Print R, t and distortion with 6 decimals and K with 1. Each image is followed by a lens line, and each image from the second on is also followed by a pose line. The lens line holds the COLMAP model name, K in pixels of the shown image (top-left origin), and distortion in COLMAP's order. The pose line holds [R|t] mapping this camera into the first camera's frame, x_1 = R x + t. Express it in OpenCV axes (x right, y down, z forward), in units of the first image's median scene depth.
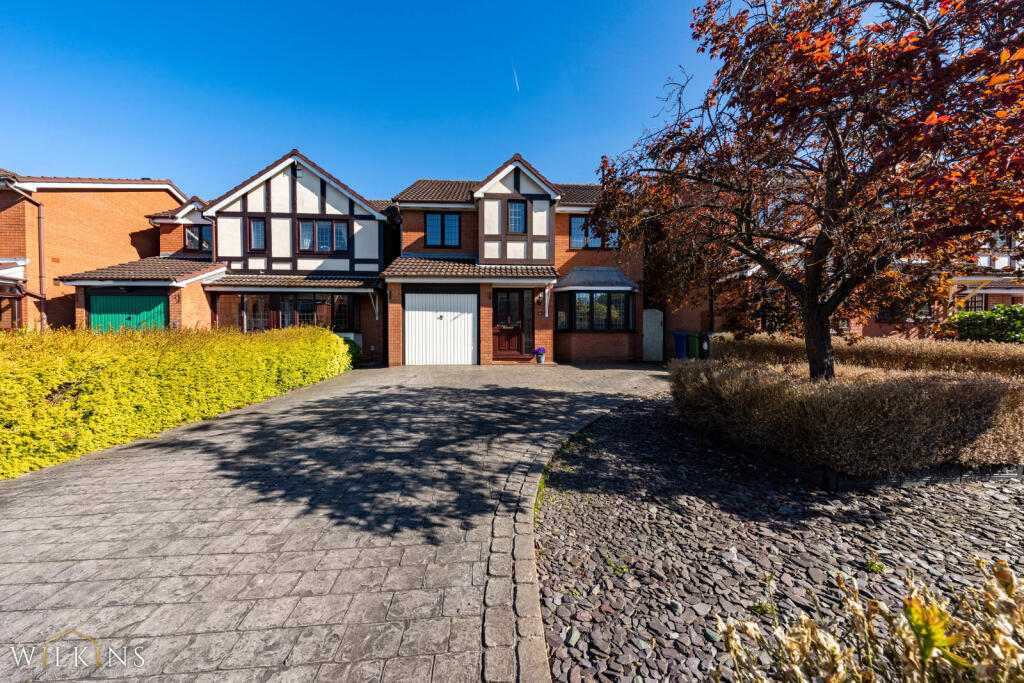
lens RADIAL K [[349.6, 0, 511.0], [0, 349.6, 343.3], [0, 0, 1]] dist [-0.000282, -0.000534]
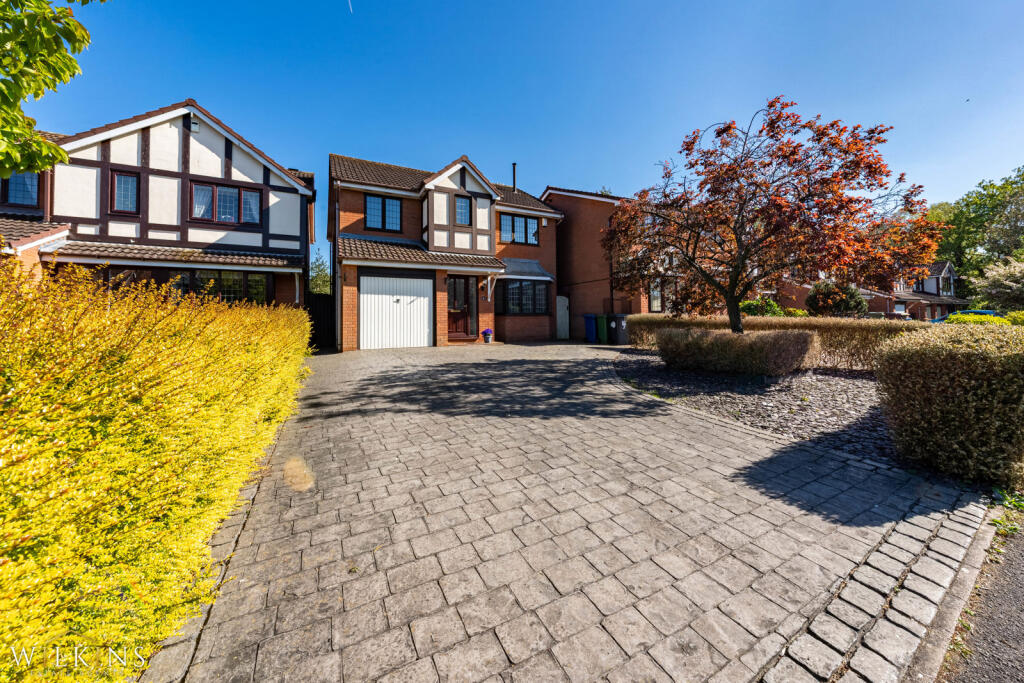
lens RADIAL K [[349.6, 0, 528.5], [0, 349.6, 309.9], [0, 0, 1]] dist [-0.000282, -0.000534]
pose [[0.913882, 0.000503, 0.405981, -0.227746], [0.020521, 0.998664, -0.047431, 0.006654], [-0.405462, 0.051677, 0.912650, -0.068947]]
